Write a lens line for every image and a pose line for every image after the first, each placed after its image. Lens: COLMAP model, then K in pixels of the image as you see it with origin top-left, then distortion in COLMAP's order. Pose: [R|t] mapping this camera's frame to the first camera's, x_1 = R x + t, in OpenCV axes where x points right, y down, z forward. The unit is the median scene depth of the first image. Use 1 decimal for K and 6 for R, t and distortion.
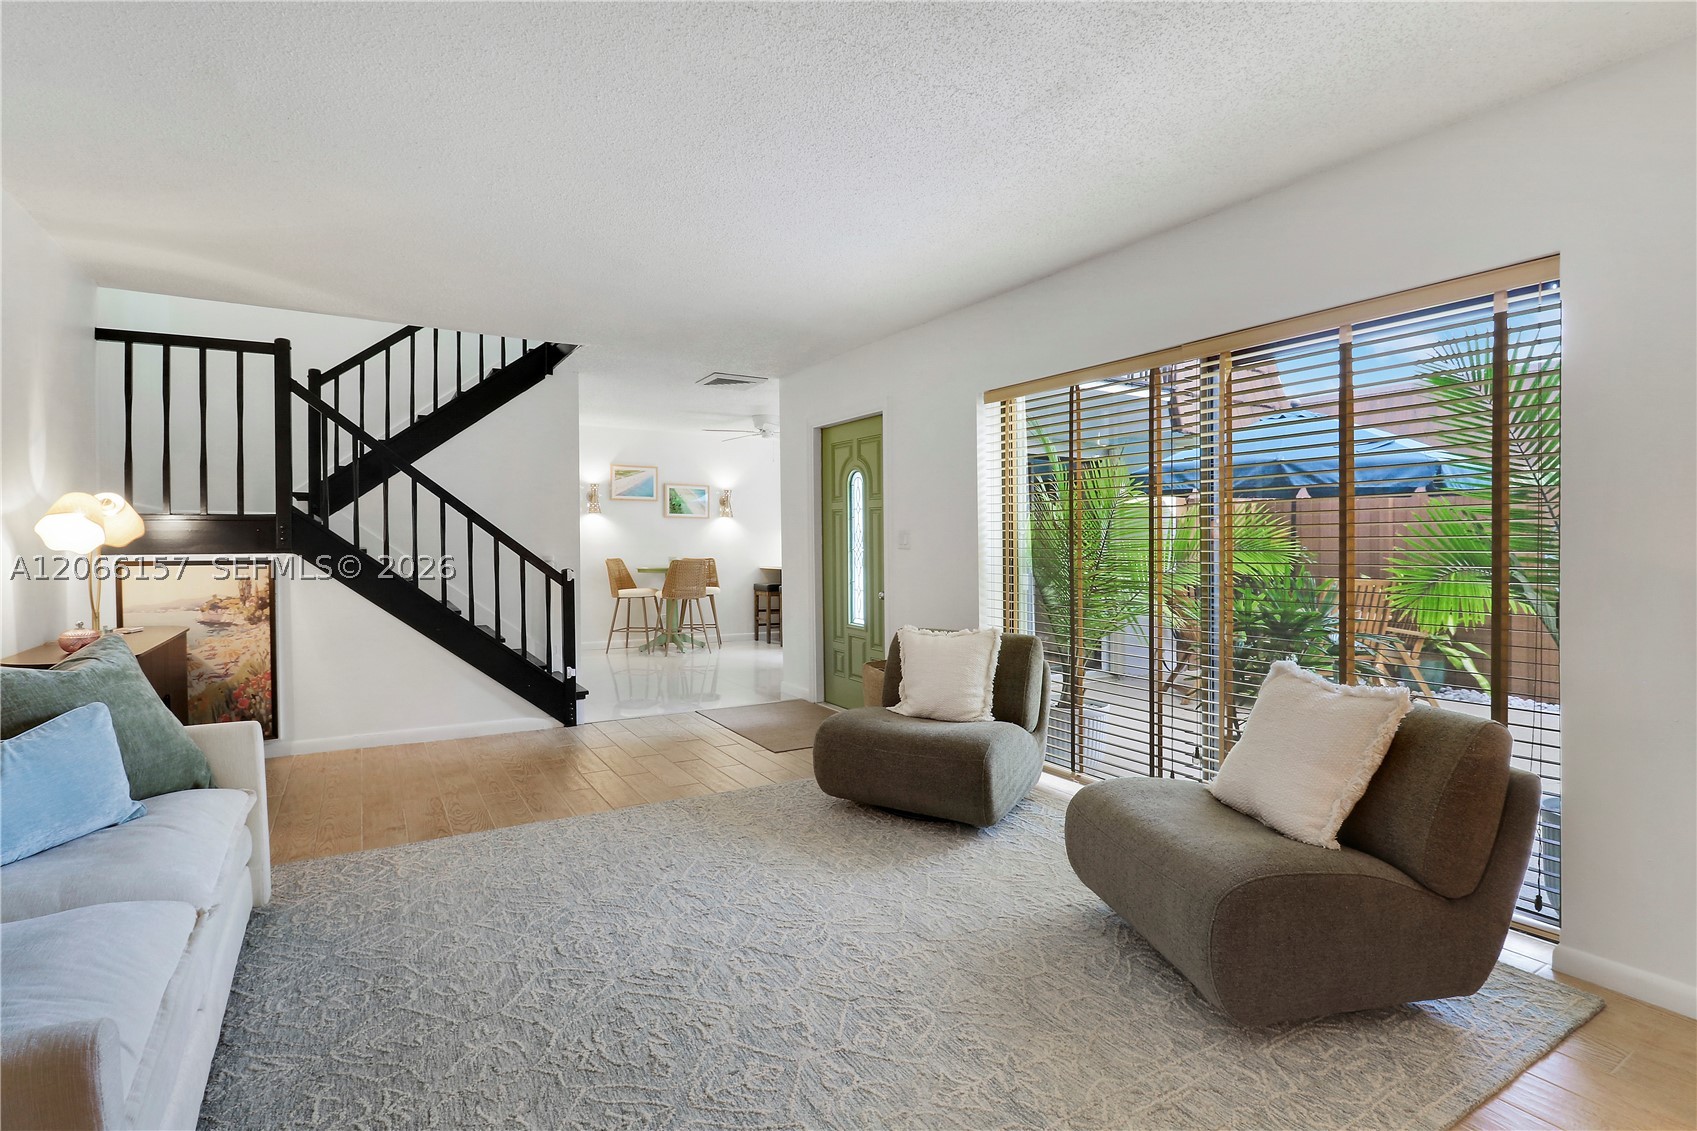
lens RADIAL K [[808.6, 0, 850.2], [0, 808.6, 559.0], [0, 0, 1]] dist [0.000013, -0.014926]
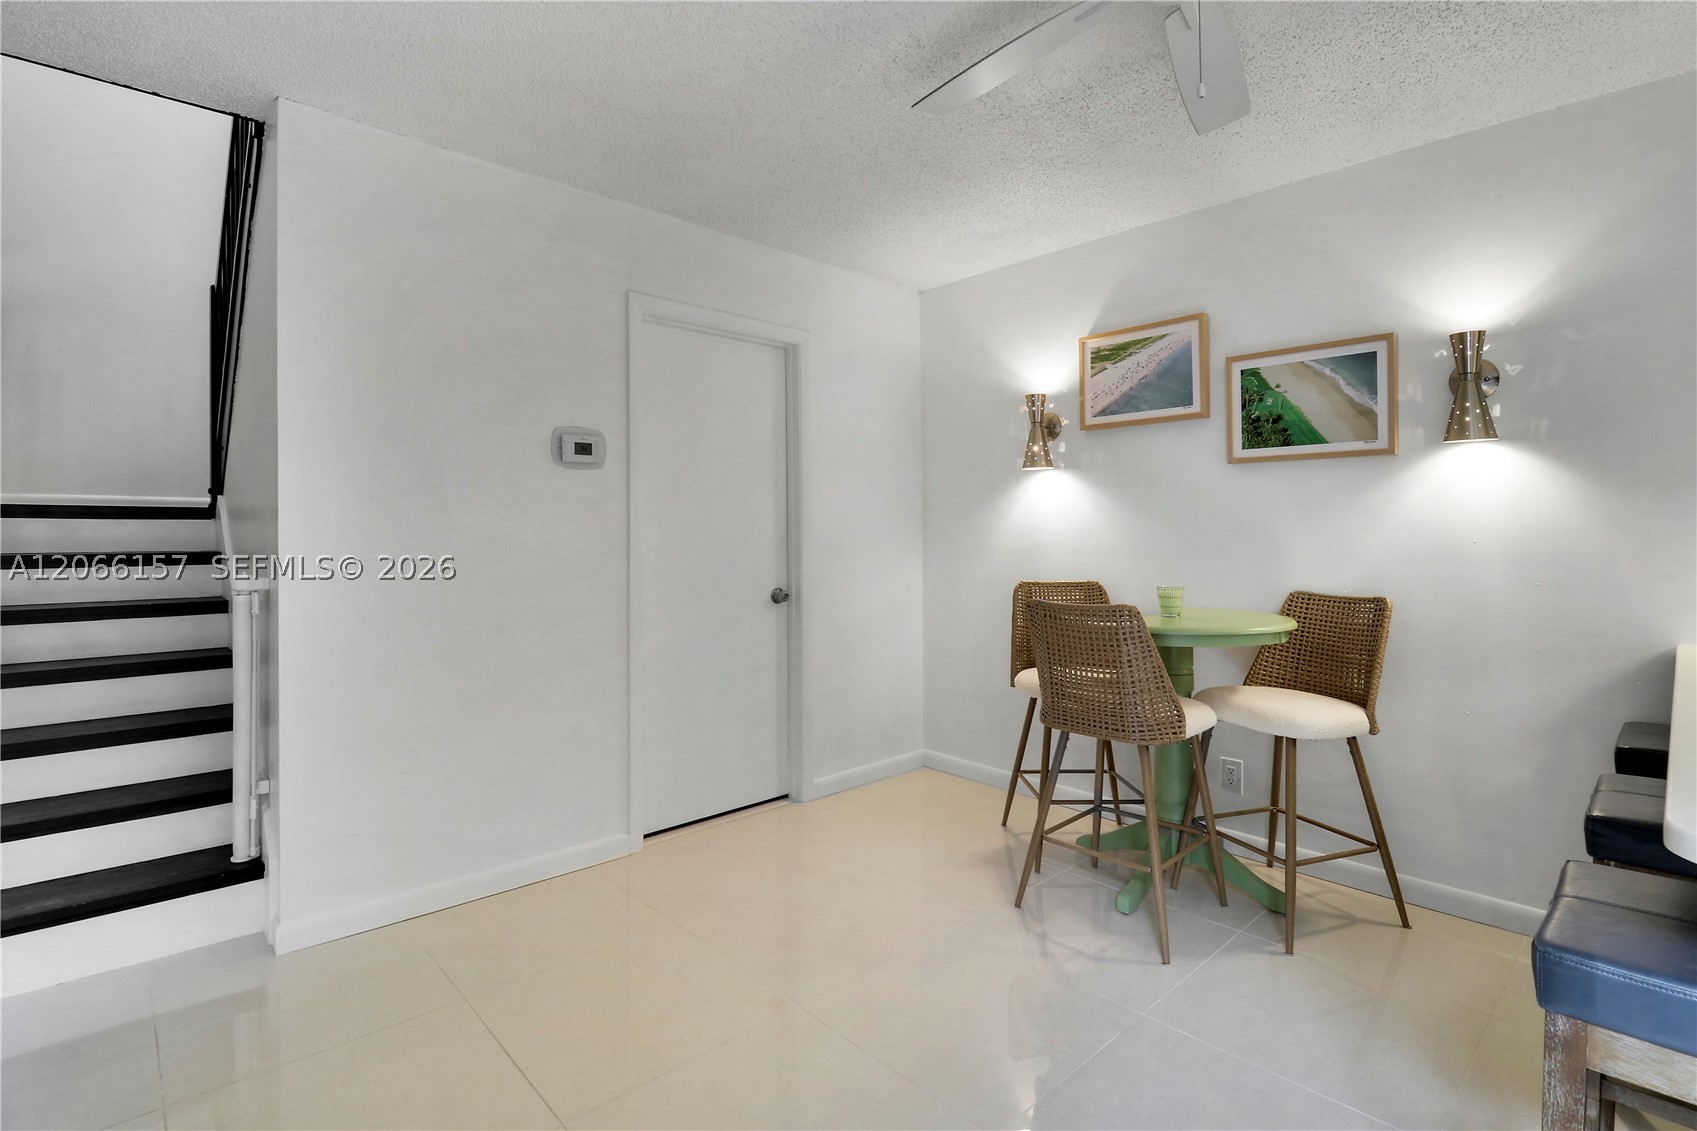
lens RADIAL K [[814.9, 0, 854.3], [0, 814.9, 538.7], [0, 0, 1]] dist [-0.000397, 0.000717]
pose [[0.207083, 0.007003, -0.978298, 0.065683], [-0.019505, 0.999805, 0.003028, -0.018969], [0.978129, 0.018455, 0.207179, 0.804796]]
